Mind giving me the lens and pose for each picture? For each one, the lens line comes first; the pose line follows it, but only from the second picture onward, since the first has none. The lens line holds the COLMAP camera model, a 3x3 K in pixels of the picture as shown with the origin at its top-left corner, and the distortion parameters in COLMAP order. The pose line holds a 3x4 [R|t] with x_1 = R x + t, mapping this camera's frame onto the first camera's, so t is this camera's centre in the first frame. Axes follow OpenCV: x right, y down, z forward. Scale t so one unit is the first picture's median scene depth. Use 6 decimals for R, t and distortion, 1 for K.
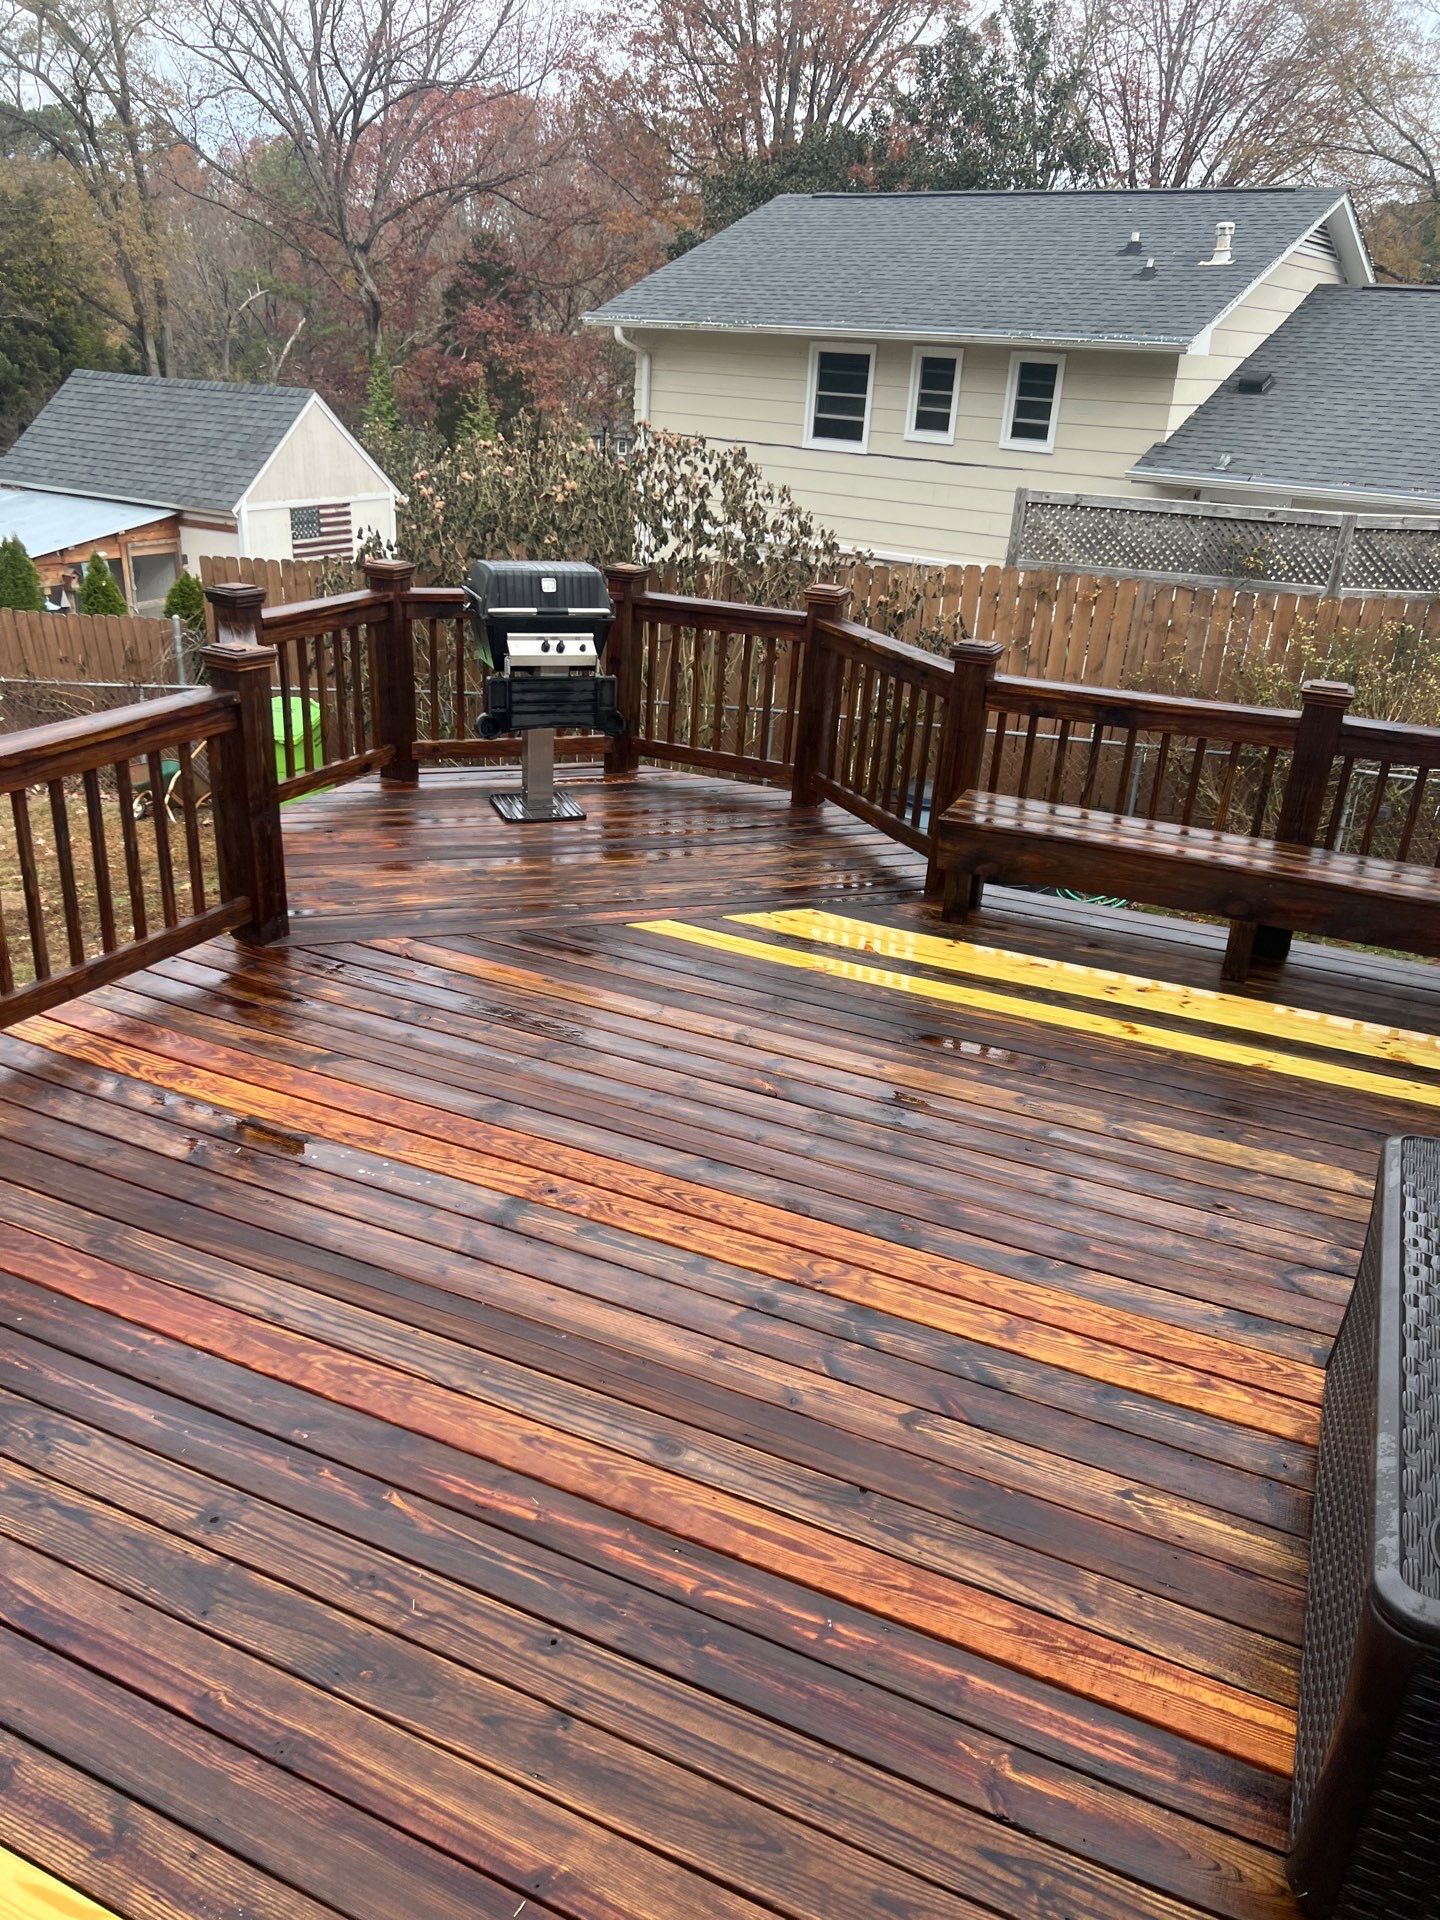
lens RADIAL K [[1403.5, 0, 720.0], [0, 1403.5, 960.0], [0, 0, 1]] dist [0.067867, -0.056456]
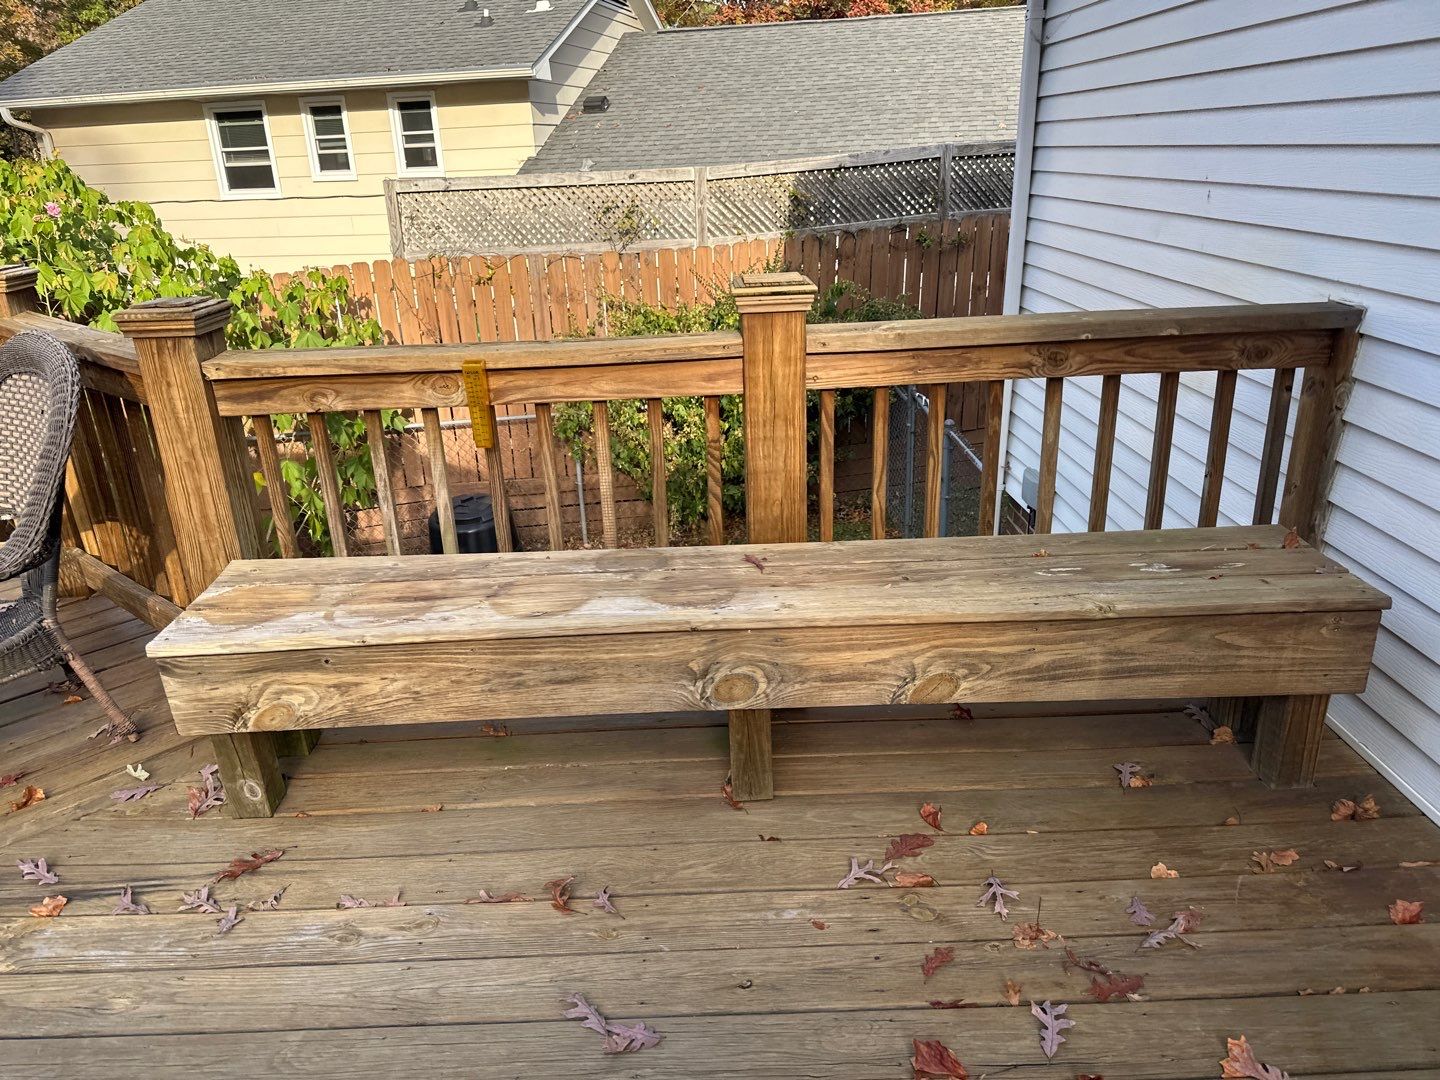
lens RADIAL K [[1052.6, 0, 720.0], [0, 1052.6, 540.0], [0, 0, 1]] dist [0.067867, -0.056456]
pose [[0.902062, -0.224673, 0.368520, 0.068426], [0.240010, 0.970761, 0.004340, -0.029588], [-0.358719, 0.084533, 0.929610, 0.189556]]
